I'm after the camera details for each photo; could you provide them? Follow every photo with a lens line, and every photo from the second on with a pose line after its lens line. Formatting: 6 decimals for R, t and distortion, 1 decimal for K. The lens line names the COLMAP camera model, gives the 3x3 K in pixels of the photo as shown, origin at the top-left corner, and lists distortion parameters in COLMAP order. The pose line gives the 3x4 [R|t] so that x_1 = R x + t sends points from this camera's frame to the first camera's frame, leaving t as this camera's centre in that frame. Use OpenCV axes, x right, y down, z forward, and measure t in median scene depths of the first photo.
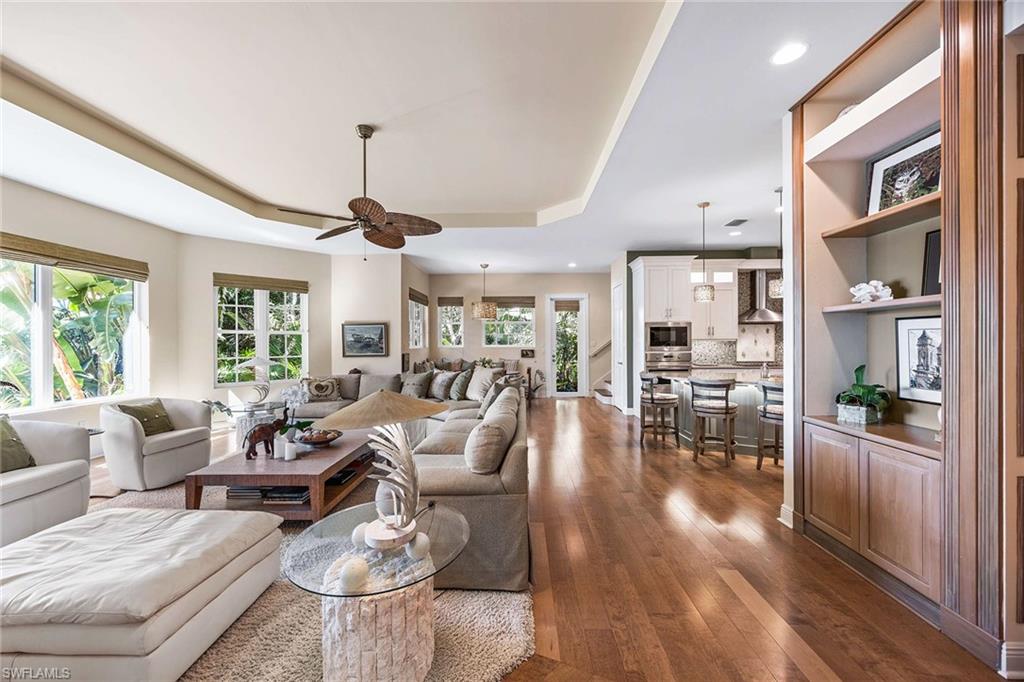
lens RADIAL K [[387.7, 0, 511.0], [0, 387.7, 342.6], [0, 0, 1]] dist [-0.003179, 0.000128]
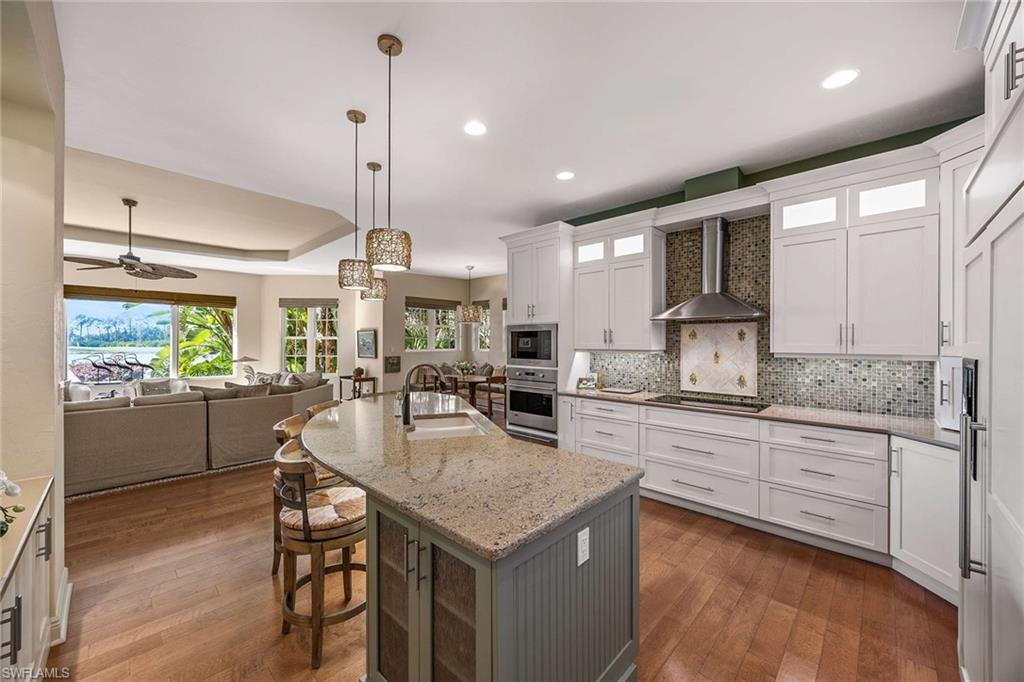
lens RADIAL K [[387.7, 0, 516.7], [0, 387.7, 337.9], [0, 0, 1]] dist [-0.003179, 0.000128]
pose [[0.747835, 0.001710, -0.663882, 0.820013], [-0.006185, 0.999971, -0.004391, -0.024110], [0.663856, 0.007390, 0.747824, 0.444609]]
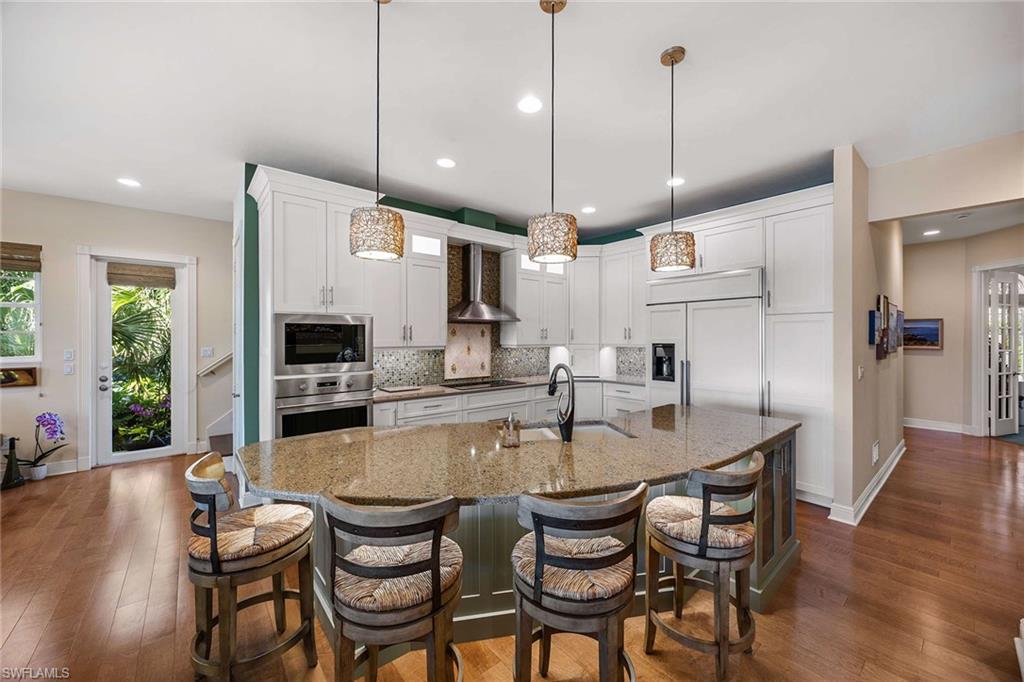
lens RADIAL K [[387.7, 0, 513.4], [0, 387.7, 338.6], [0, 0, 1]] dist [-0.003179, 0.000128]
pose [[0.751204, 0.002003, 0.660067, 0.248763], [-0.002011, 0.999998, -0.000746, -0.021389], [-0.660067, -0.000767, 0.751206, 0.452093]]
